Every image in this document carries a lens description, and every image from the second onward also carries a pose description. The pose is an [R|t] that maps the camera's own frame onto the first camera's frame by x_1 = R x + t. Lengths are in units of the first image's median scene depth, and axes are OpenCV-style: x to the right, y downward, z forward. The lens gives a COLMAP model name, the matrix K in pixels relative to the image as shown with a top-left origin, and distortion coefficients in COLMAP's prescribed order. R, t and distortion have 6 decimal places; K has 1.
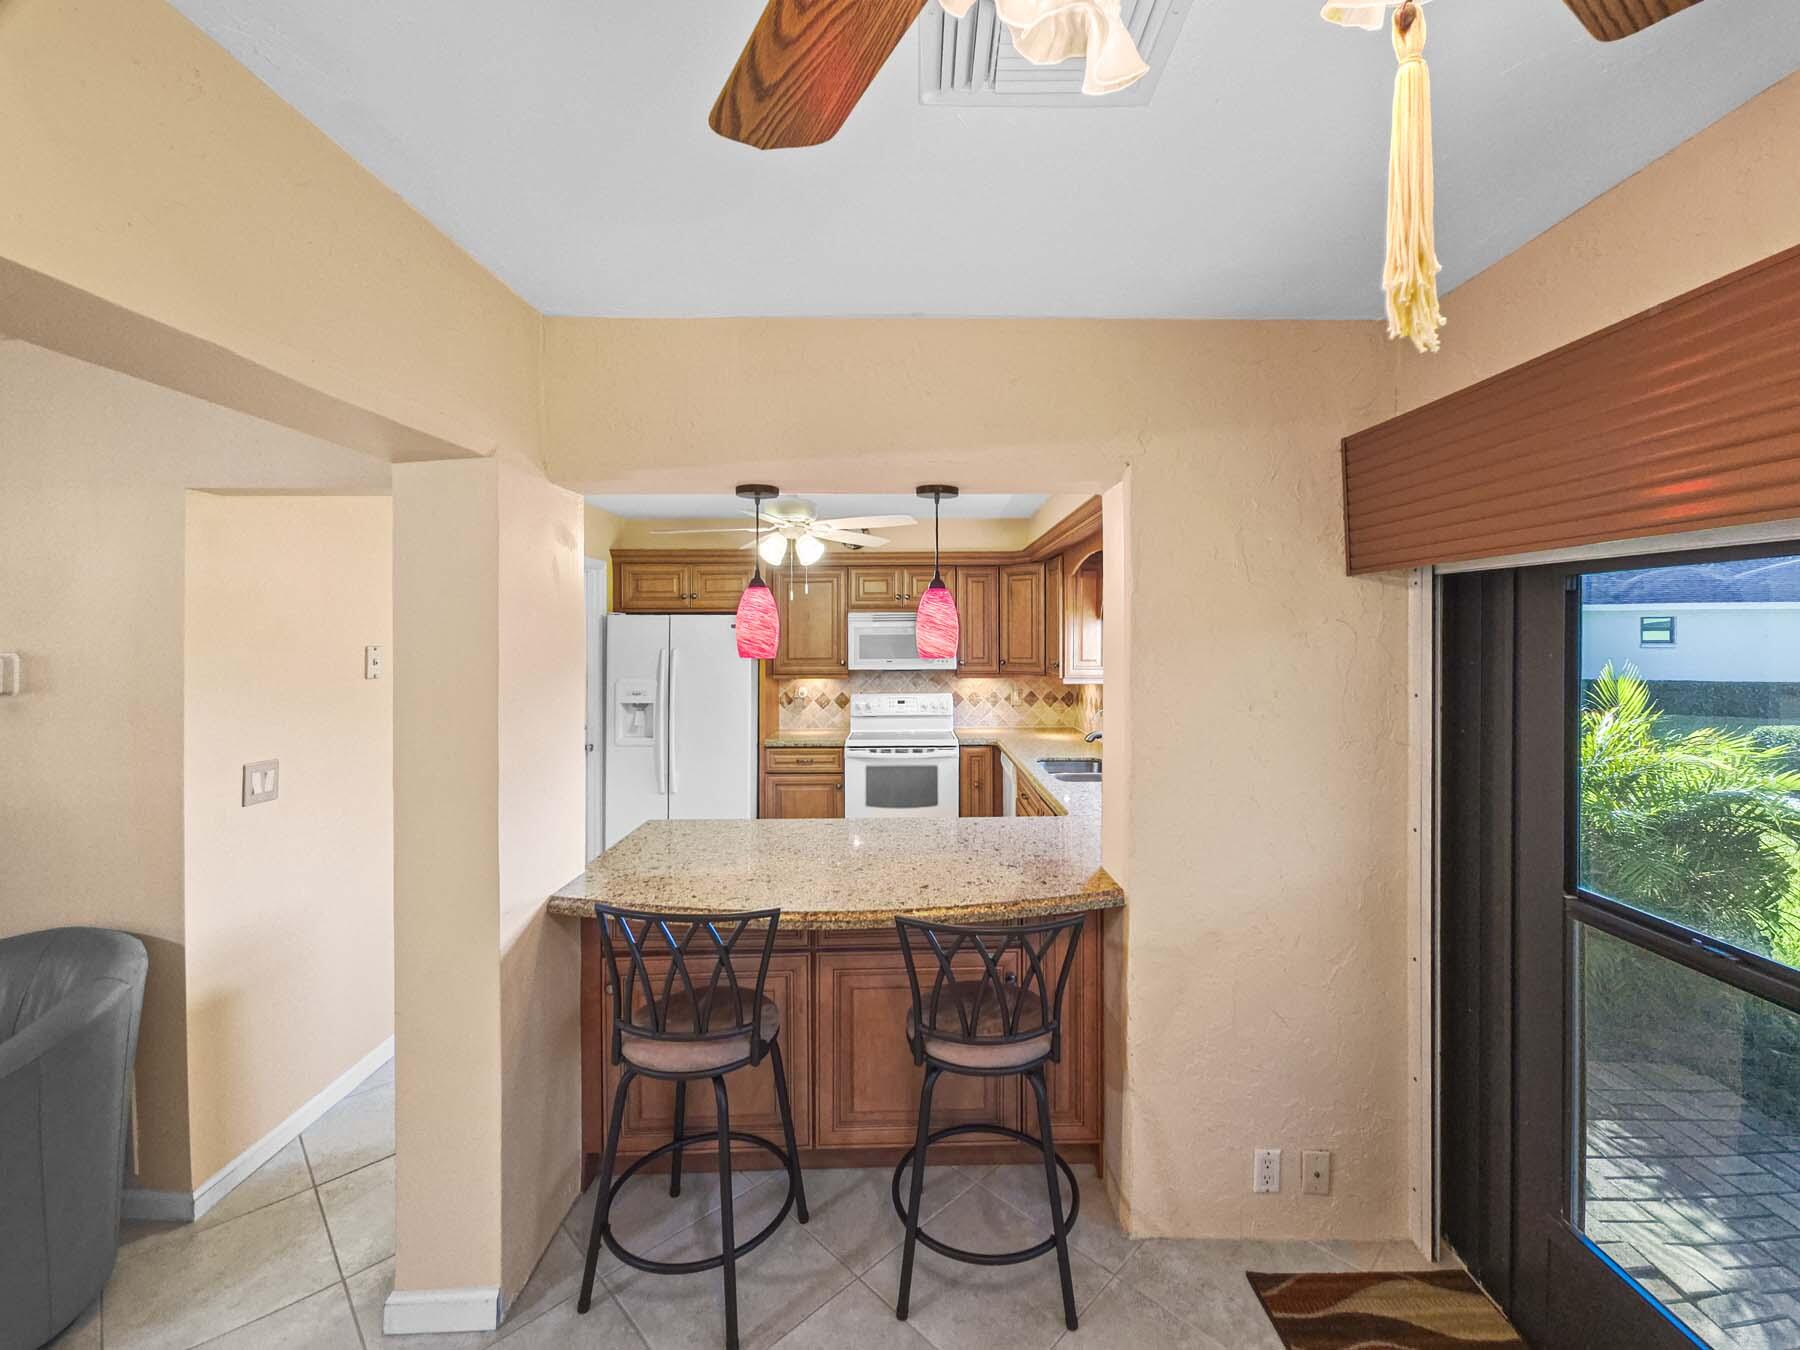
lens RADIAL K [[785.1, 0, 864.0], [0, 785.1, 628.1], [0, 0, 1]] dist [0.008434, 0.000155]
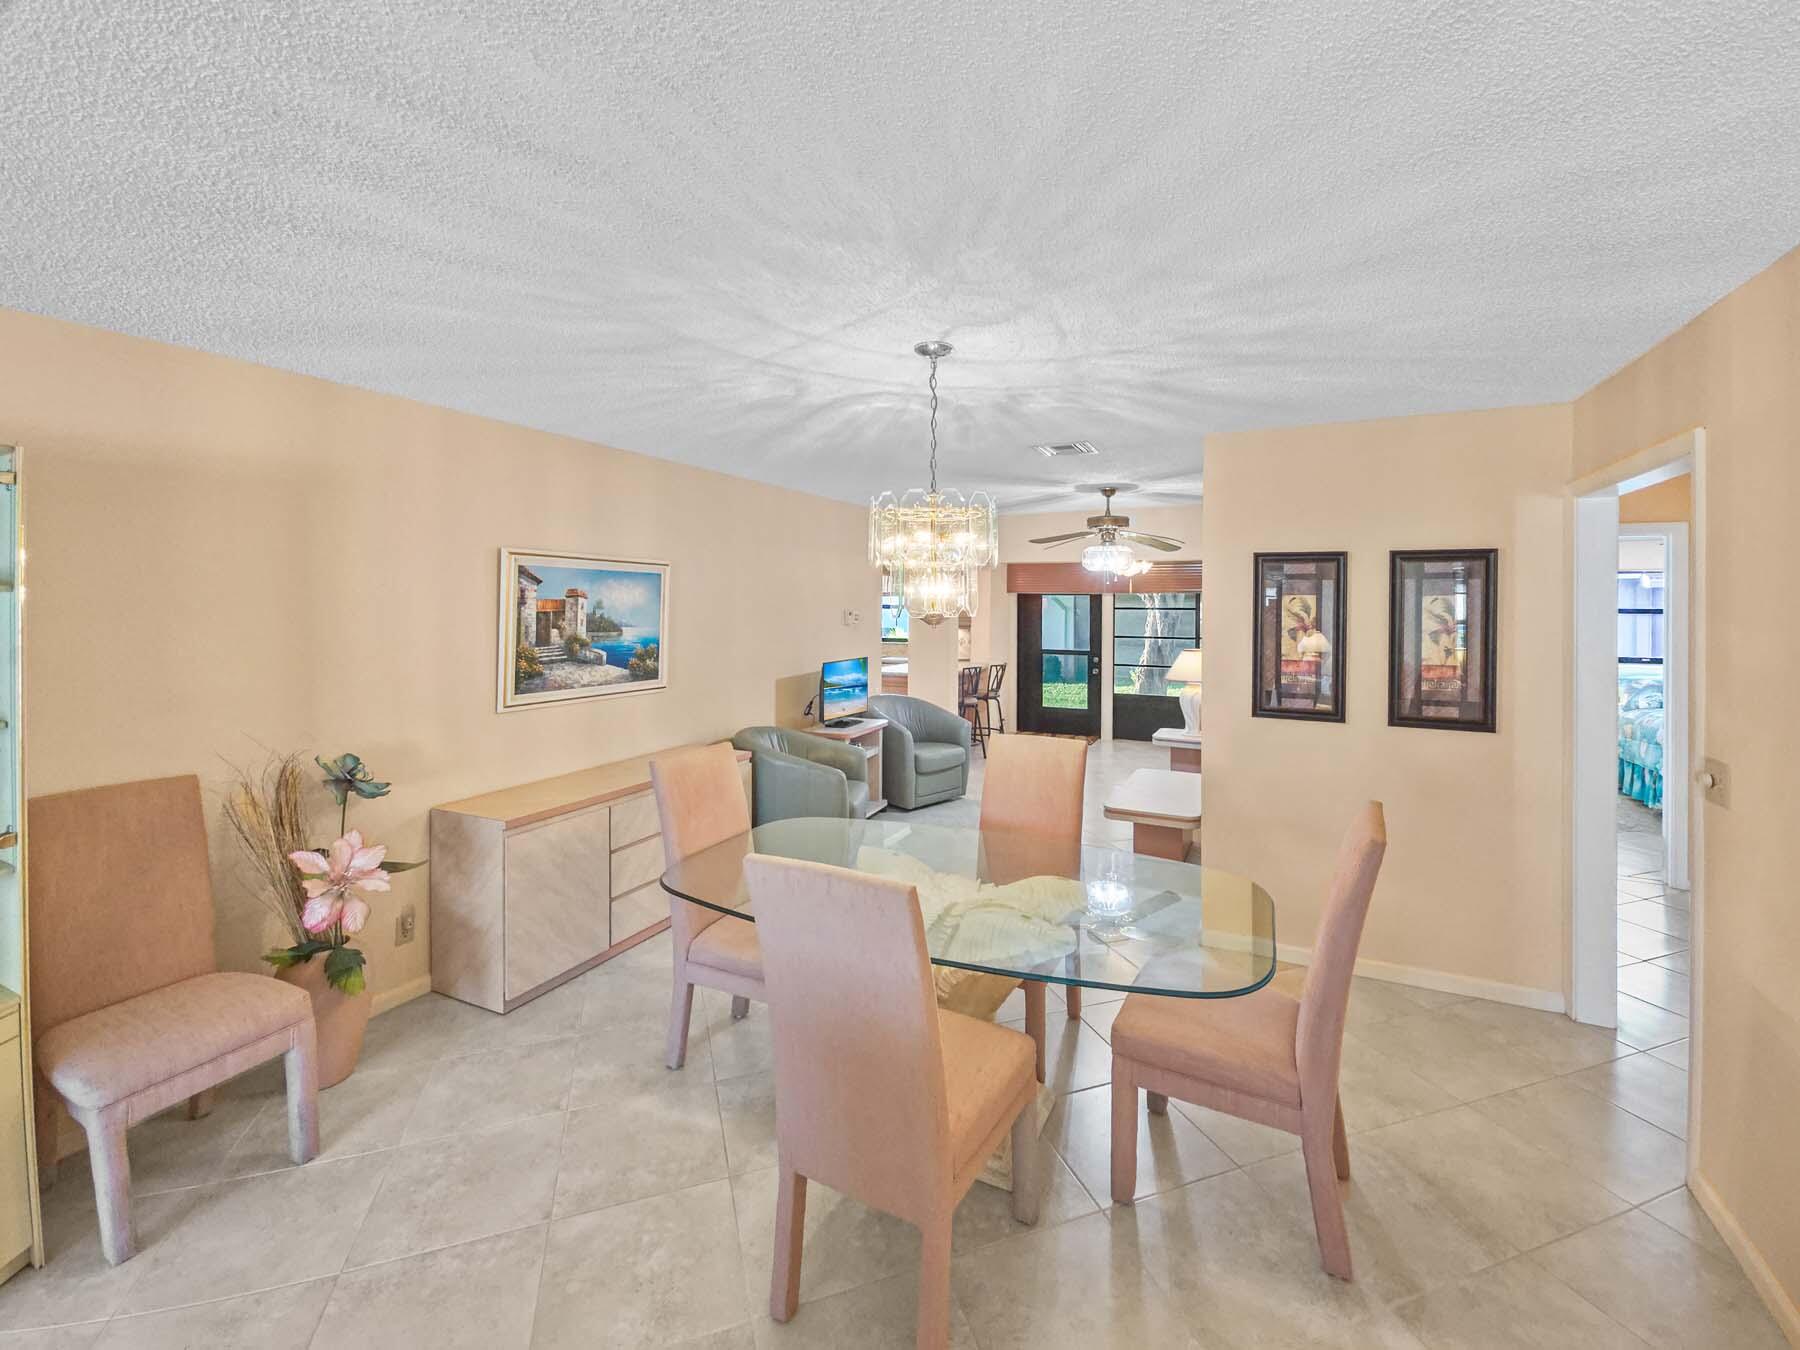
lens RADIAL K [[754.2, 0, 917.8], [0, 754.2, 599.5], [0, 0, 1]] dist [0.000338, -0.000017]
pose [[0.446442, 0.010812, 0.894747, -1.407851], [-0.012816, 0.999902, -0.005688, 0.002395], [-0.894721, -0.008928, 0.446537, -0.206612]]
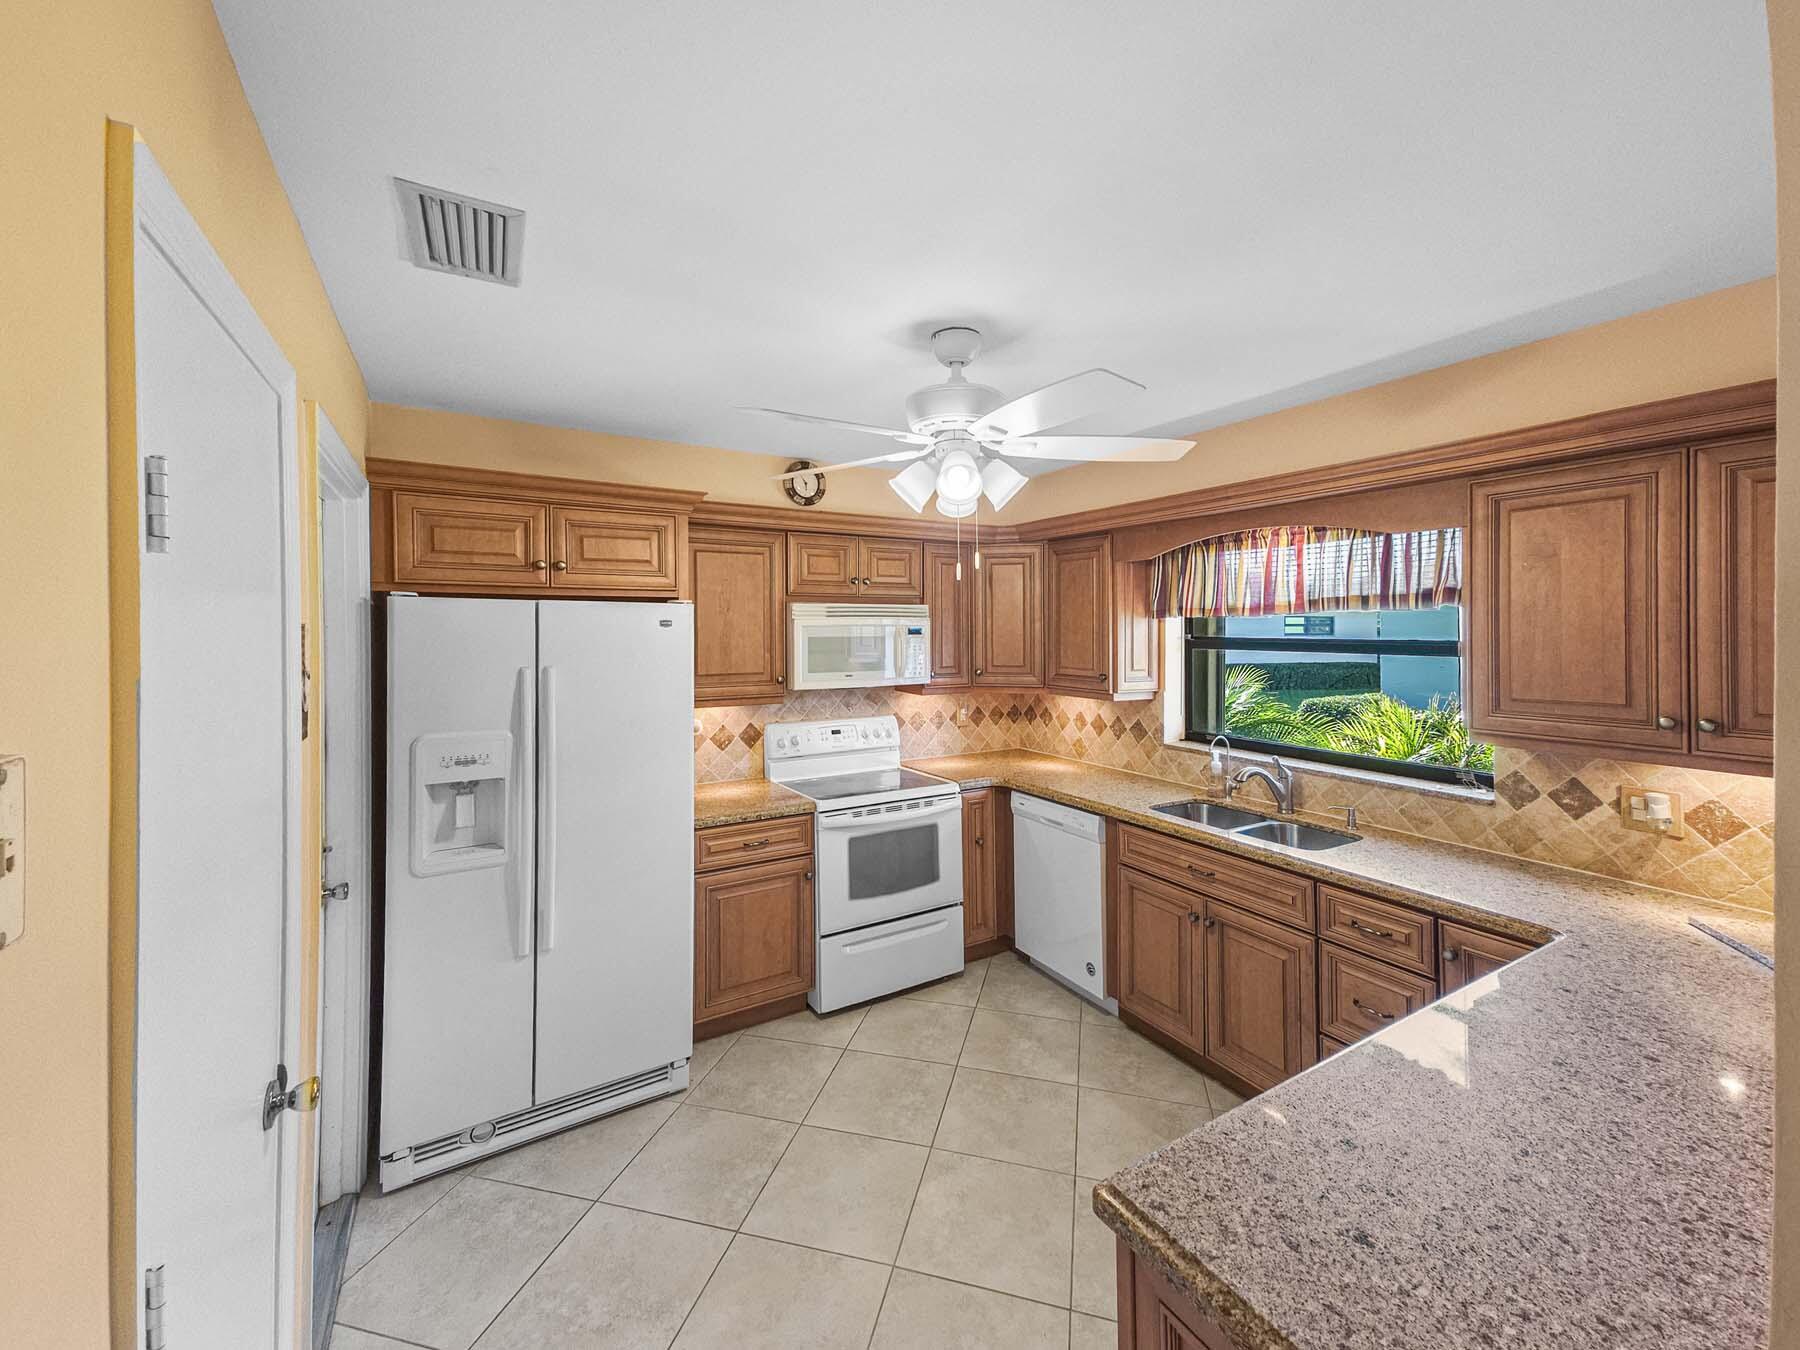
lens RADIAL K [[801.5, 0, 951.2], [0, 801.5, 636.2], [0, 0, 1]] dist [0.036598, 0.000203]
pose [[0.846543, -0.001784, 0.532317, -0.281209], [-0.008071, 0.999836, 0.016186, -0.003896], [-0.532259, -0.017999, 0.846390, 0.391850]]
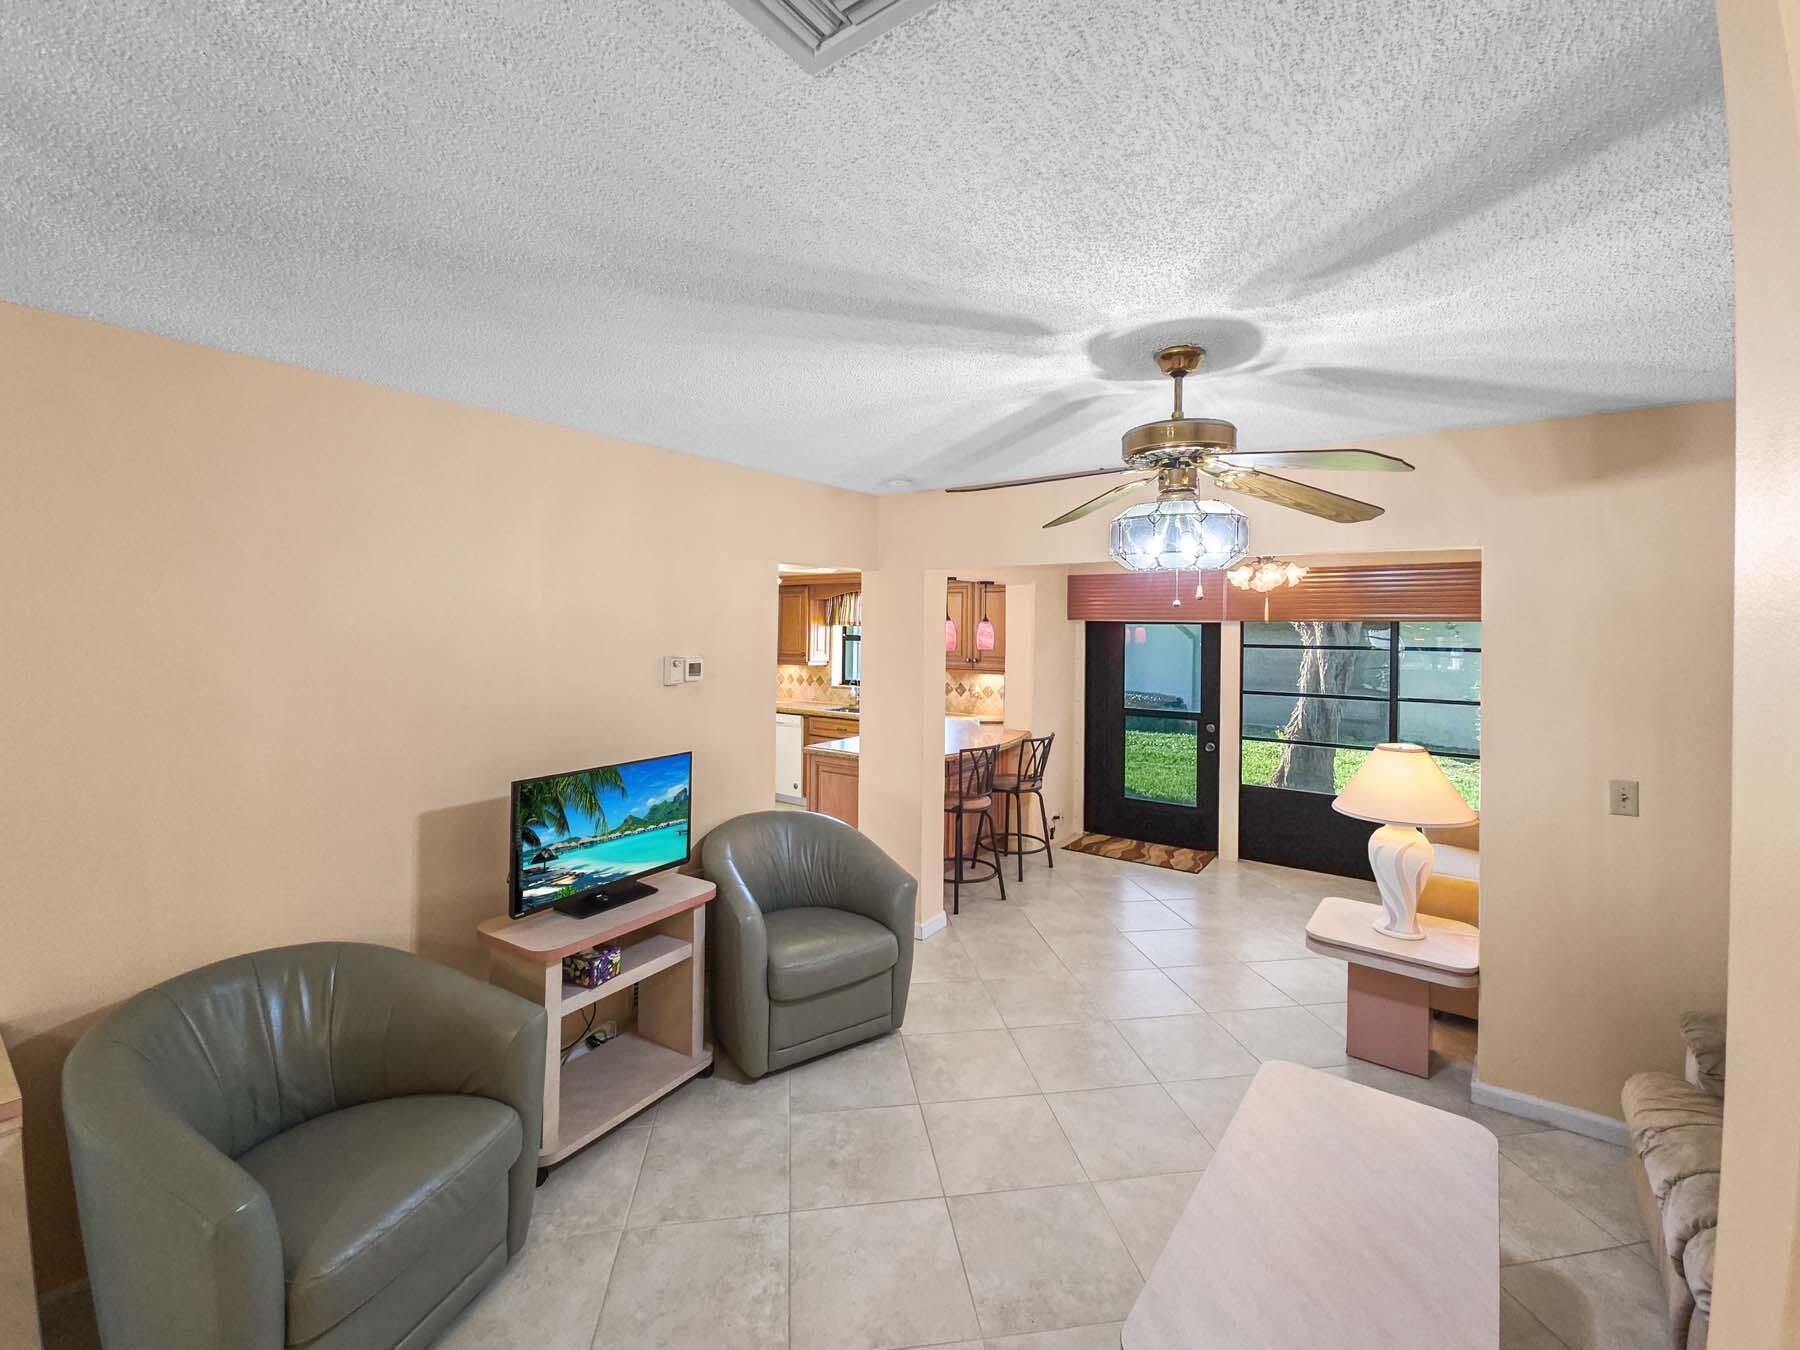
lens RADIAL K [[733.6, 0, 933.2], [0, 733.6, 622.9], [0, 0, 1]] dist [-0.000540, -0.000142]
pose [[0.597248, 0.012905, 0.801953, -0.757608], [-0.015737, 0.999867, -0.004369, -0.013769], [-0.801902, -0.010011, 0.597371, -0.106219]]
